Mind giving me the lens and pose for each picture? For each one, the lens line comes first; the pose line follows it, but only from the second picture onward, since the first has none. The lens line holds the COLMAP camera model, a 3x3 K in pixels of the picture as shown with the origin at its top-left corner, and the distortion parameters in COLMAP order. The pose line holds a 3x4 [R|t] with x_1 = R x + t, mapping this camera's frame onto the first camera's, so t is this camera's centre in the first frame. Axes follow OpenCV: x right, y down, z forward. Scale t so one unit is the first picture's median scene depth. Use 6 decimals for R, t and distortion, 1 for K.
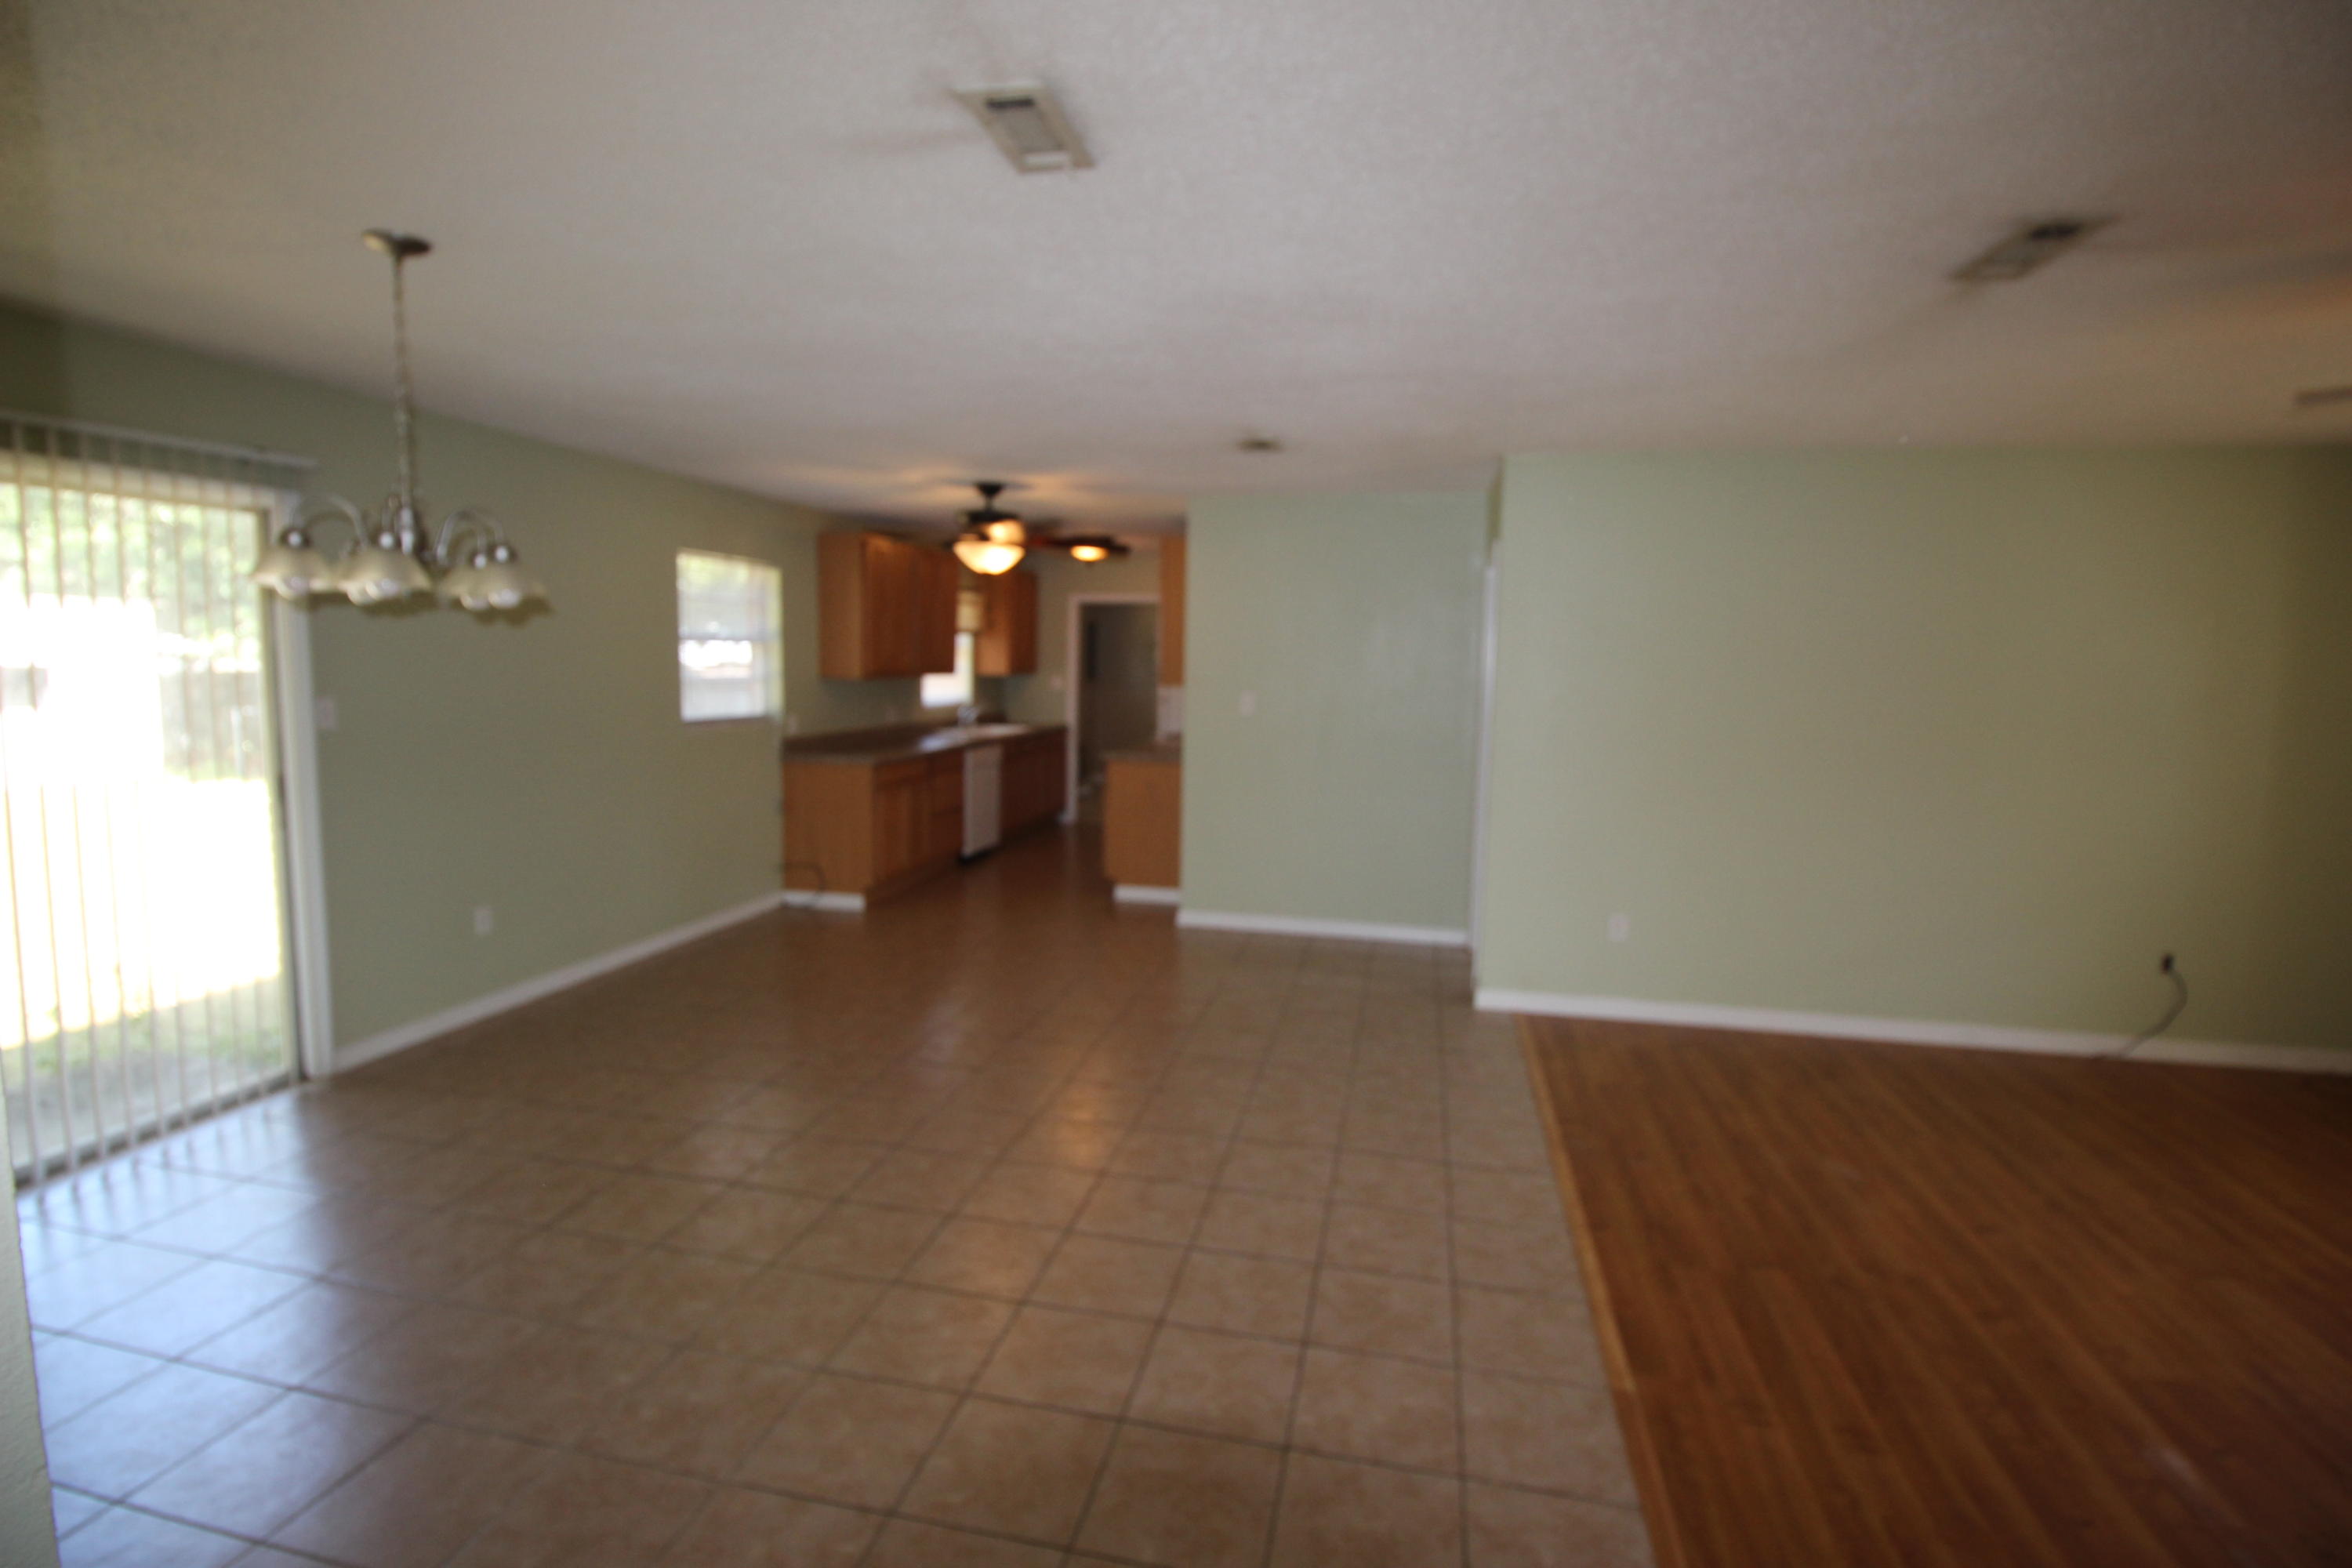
lens RADIAL K [[1092.0, 0, 1180.4], [0, 1092.0, 773.0], [0, 0, 1]] dist [0.000038, -0.013235]
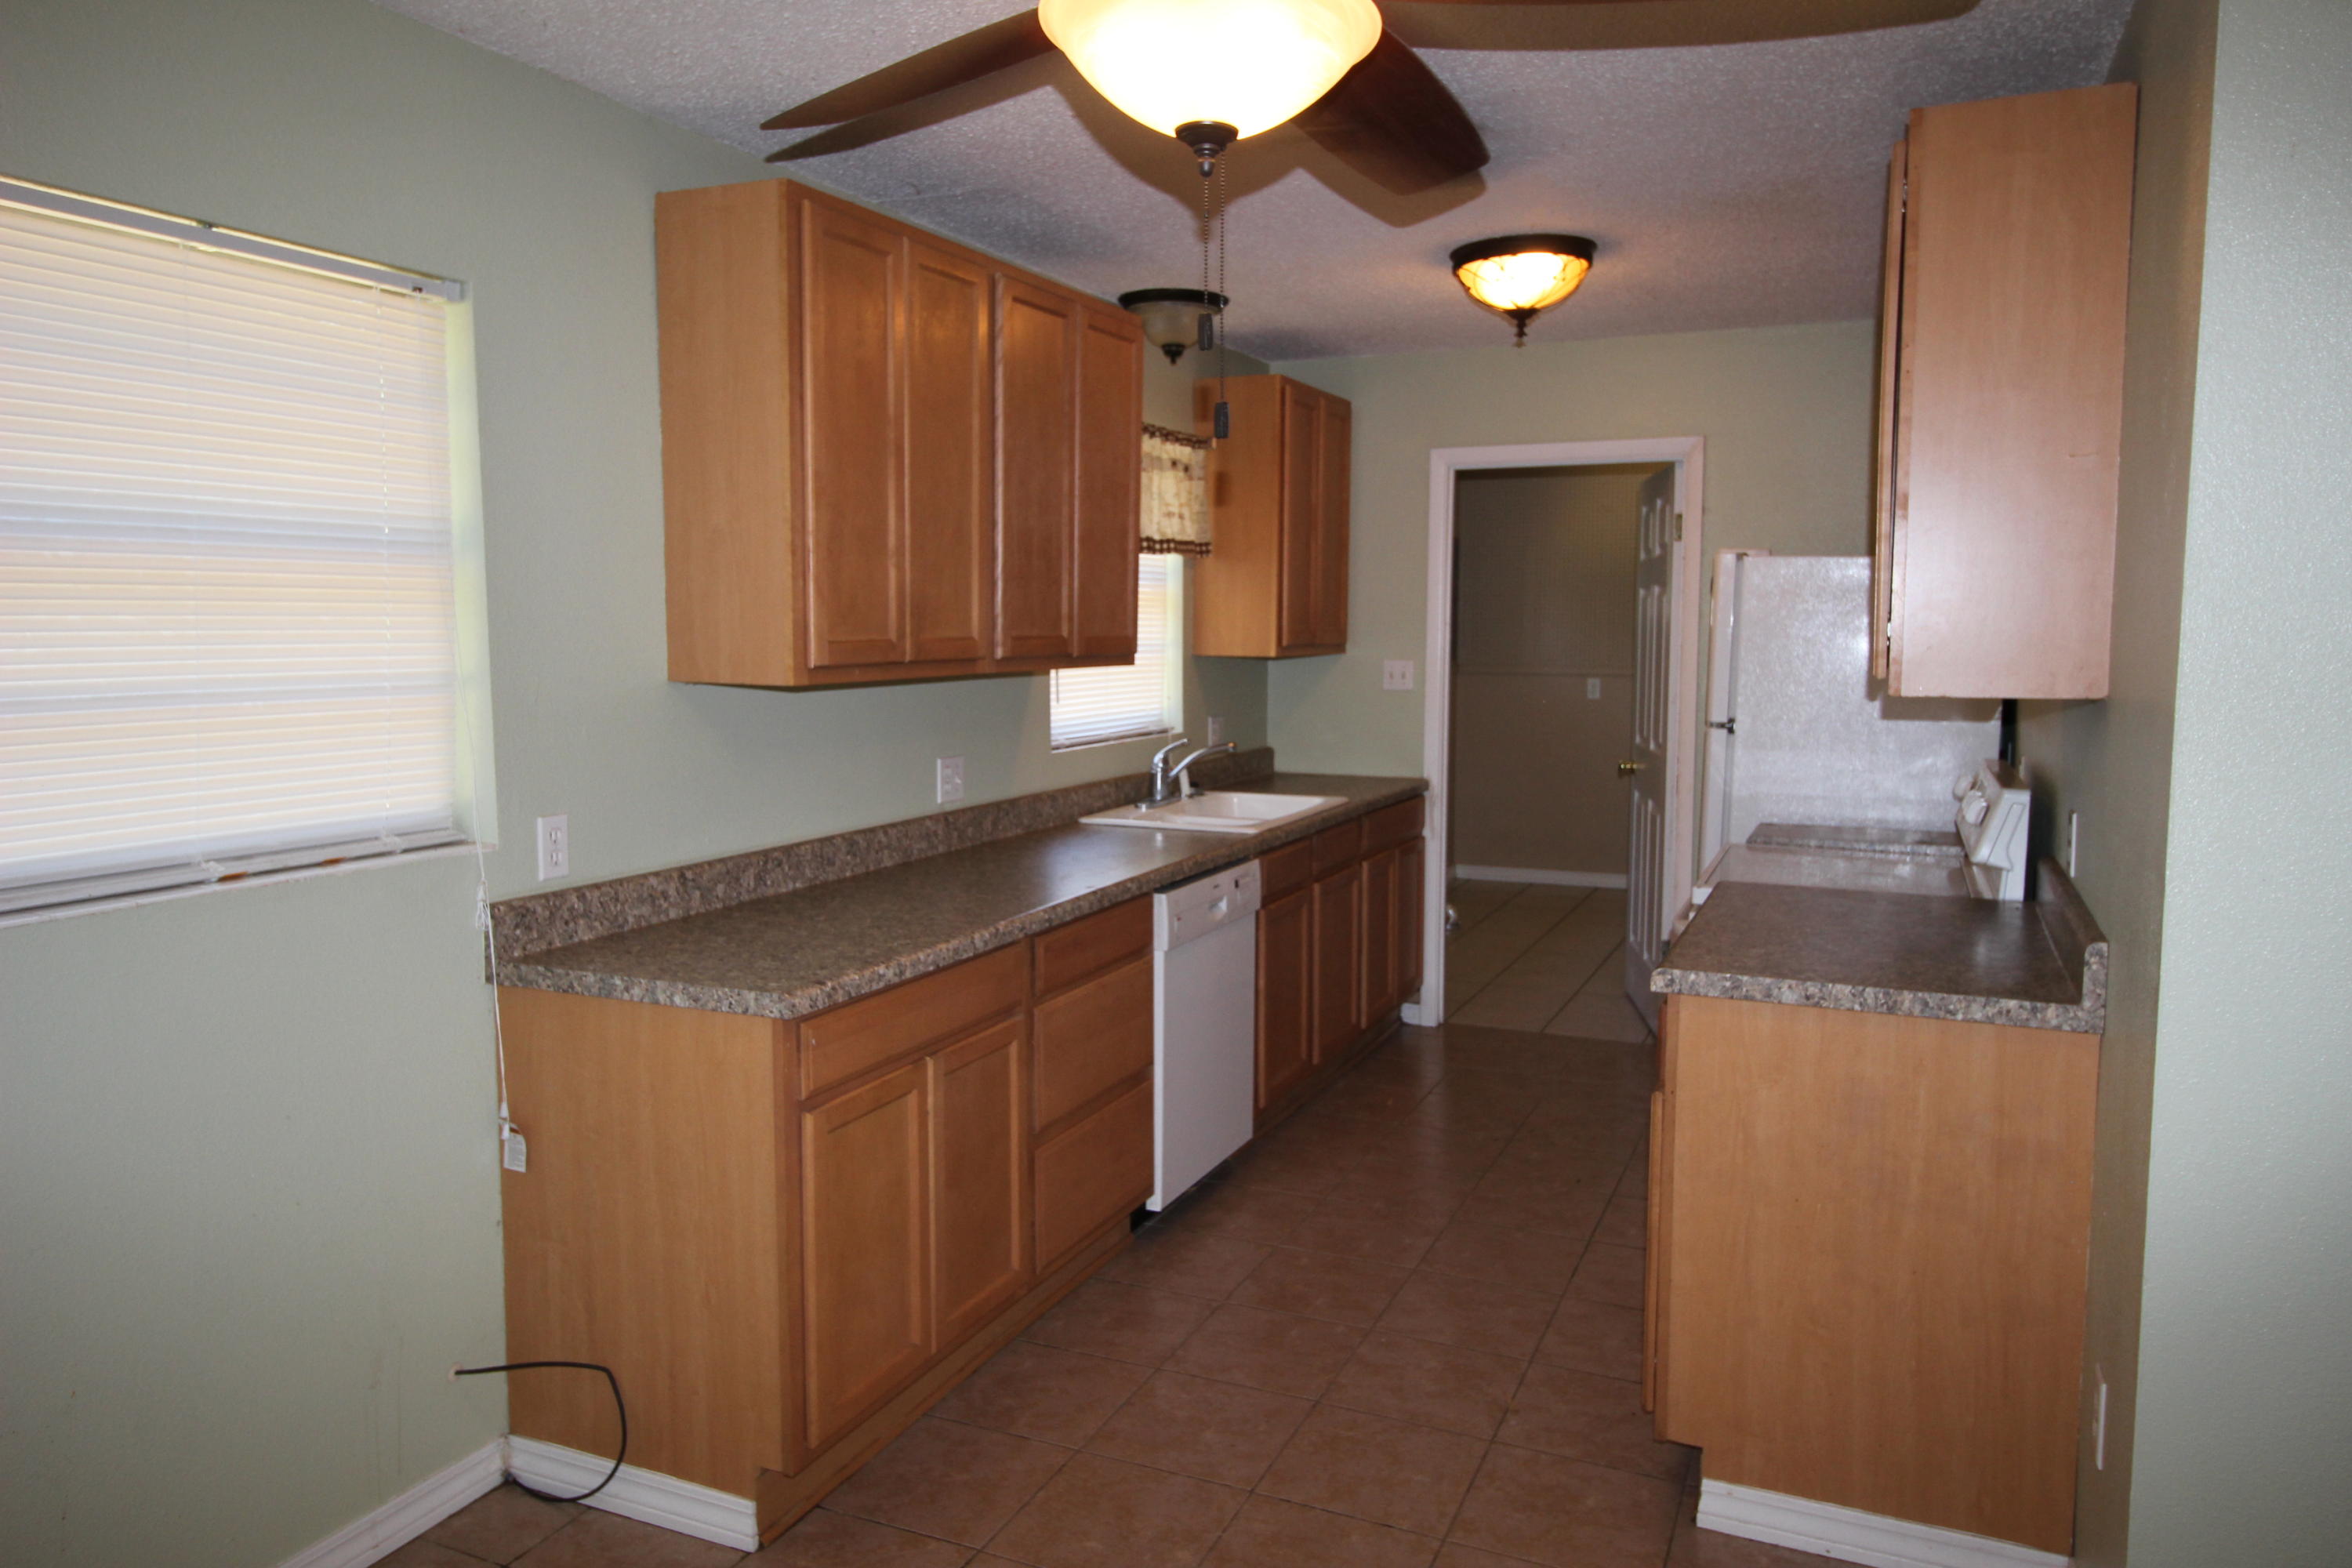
lens RADIAL K [[1577.2, 0, 1184.6], [0, 1577.2, 775.2], [0, 0, 1]] dist [-0.000937, -0.000509]
pose [[0.979037, 0.001292, -0.203679, -0.215073], [-0.003072, 0.999960, -0.008424, -0.124955], [0.203659, 0.008873, 0.979002, 1.276065]]
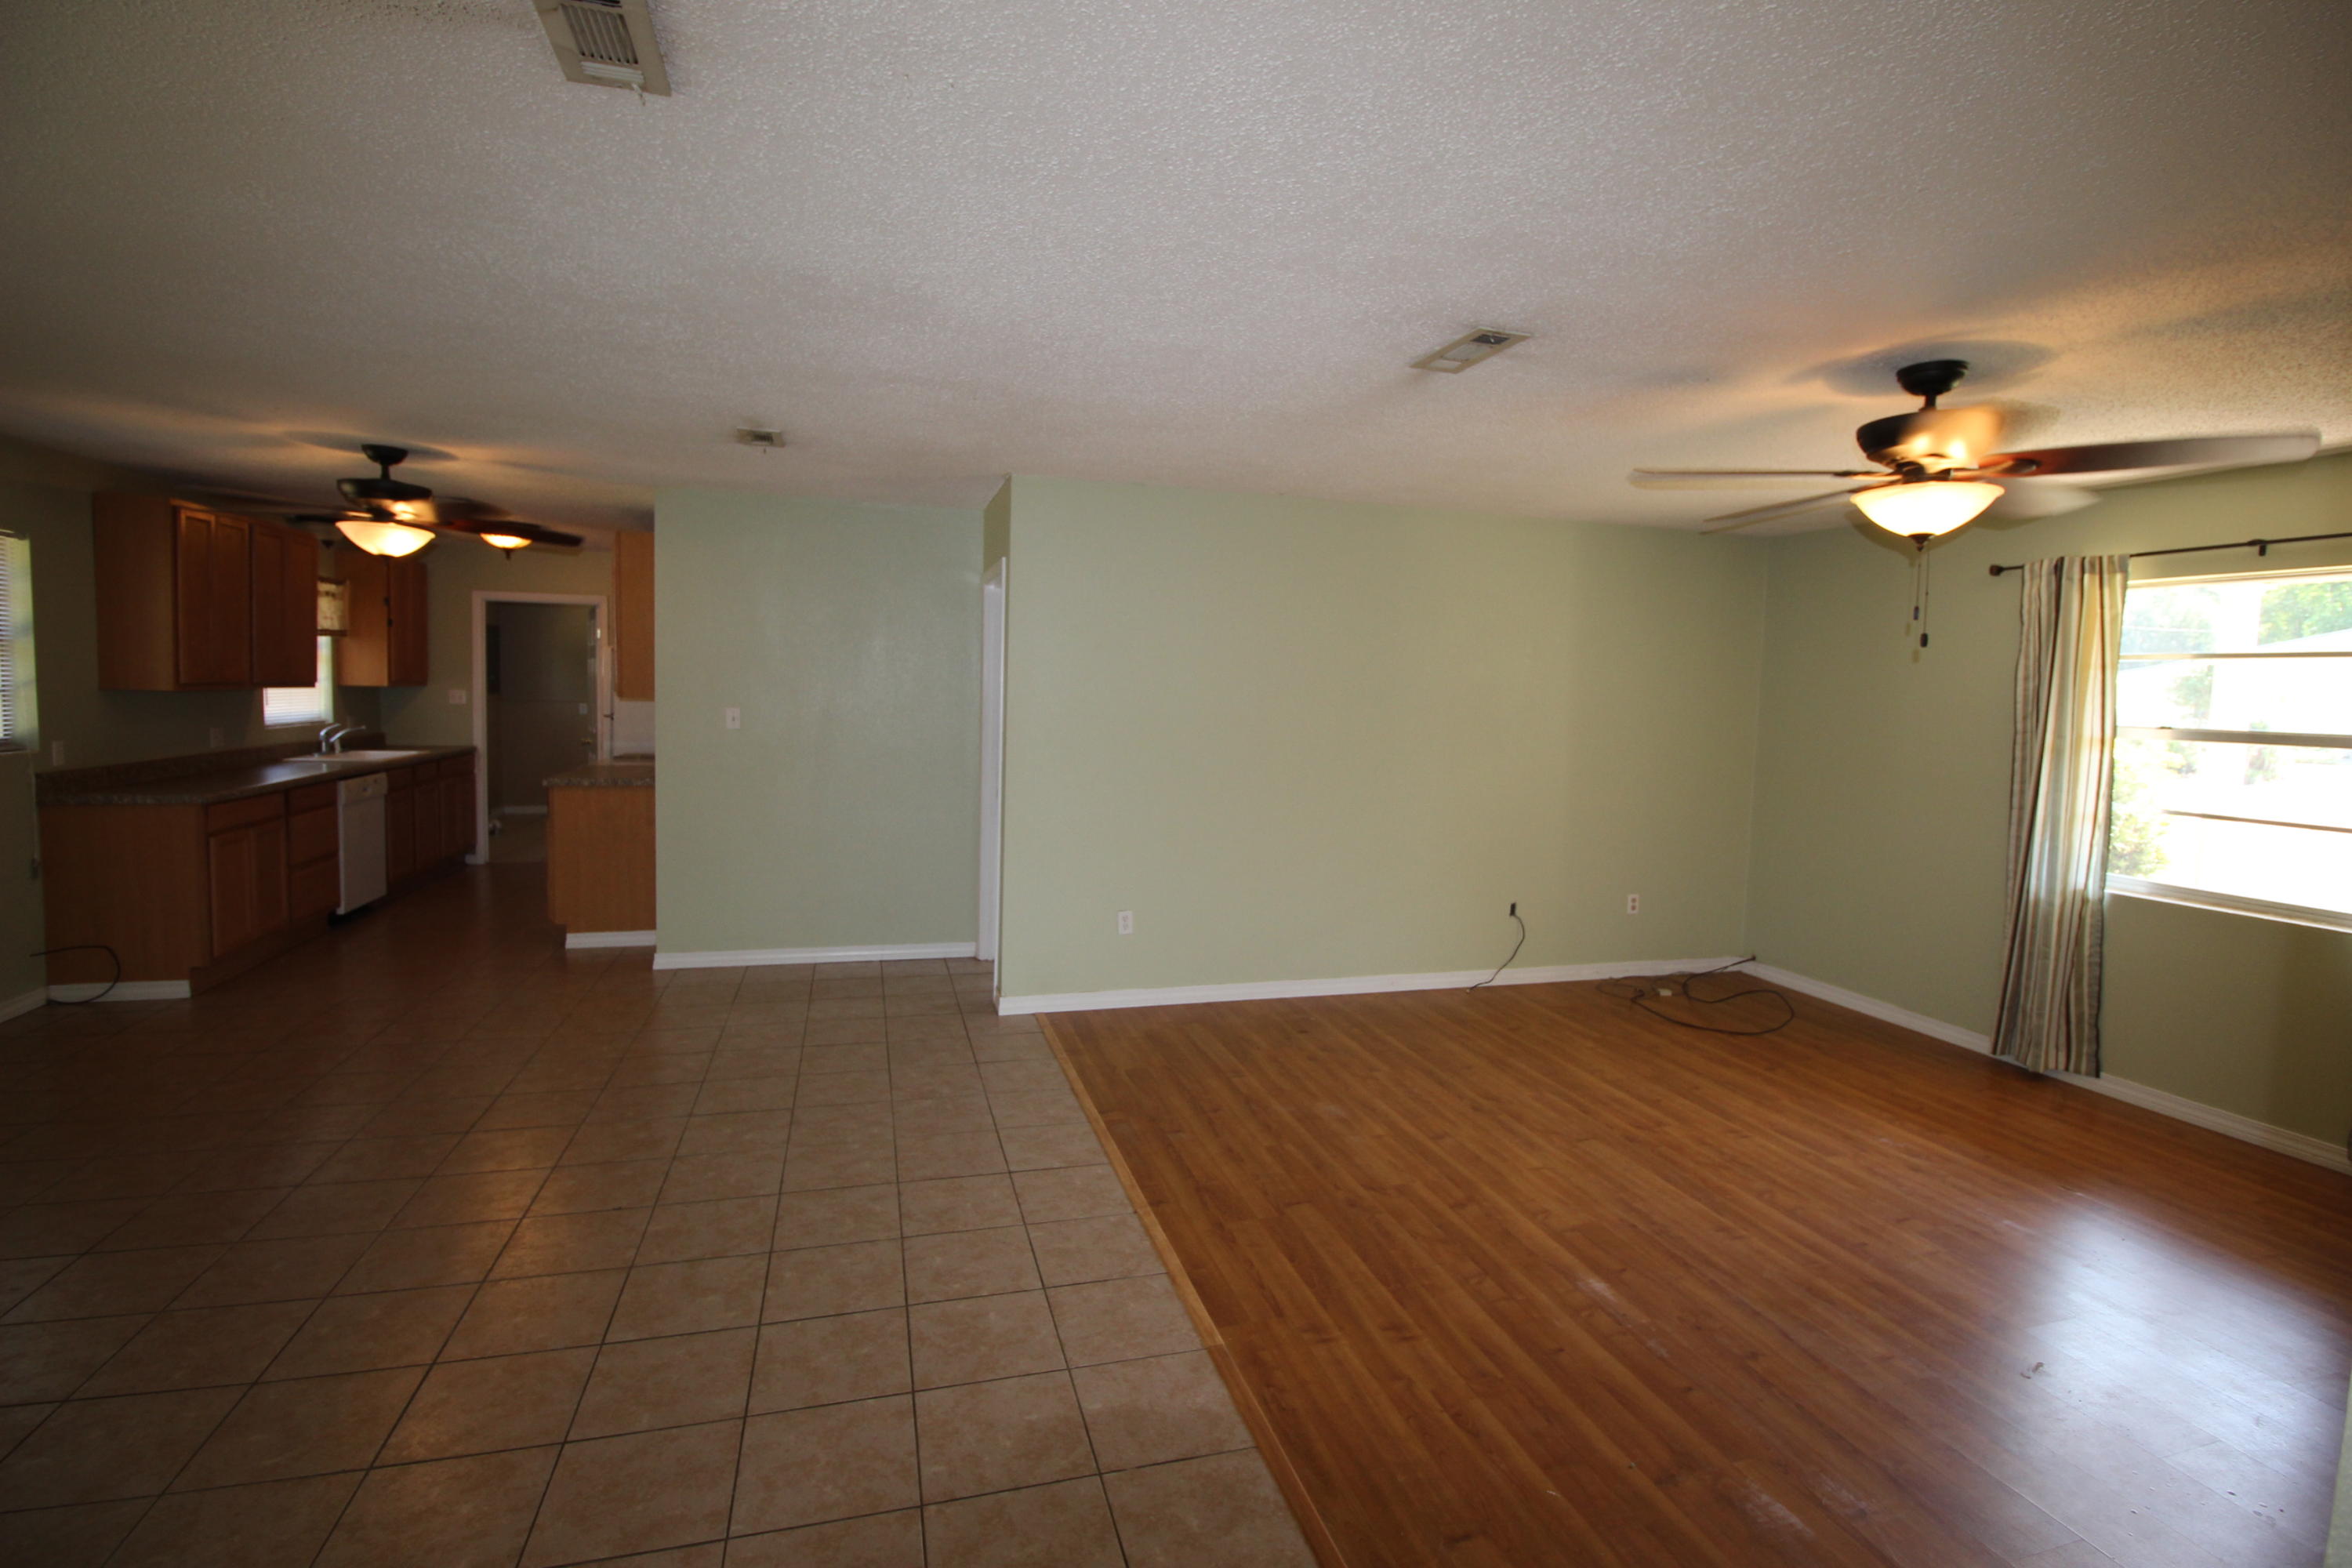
lens RADIAL K [[1092.0, 0, 1180.4], [0, 1092.0, 773.0], [0, 0, 1]] dist [0.000038, -0.013235]
pose [[0.876675, -0.032291, 0.479998, -0.089624], [0.038881, 0.999237, -0.003792, 0.000011], [-0.479509, 0.021988, 0.877262, 0.036391]]
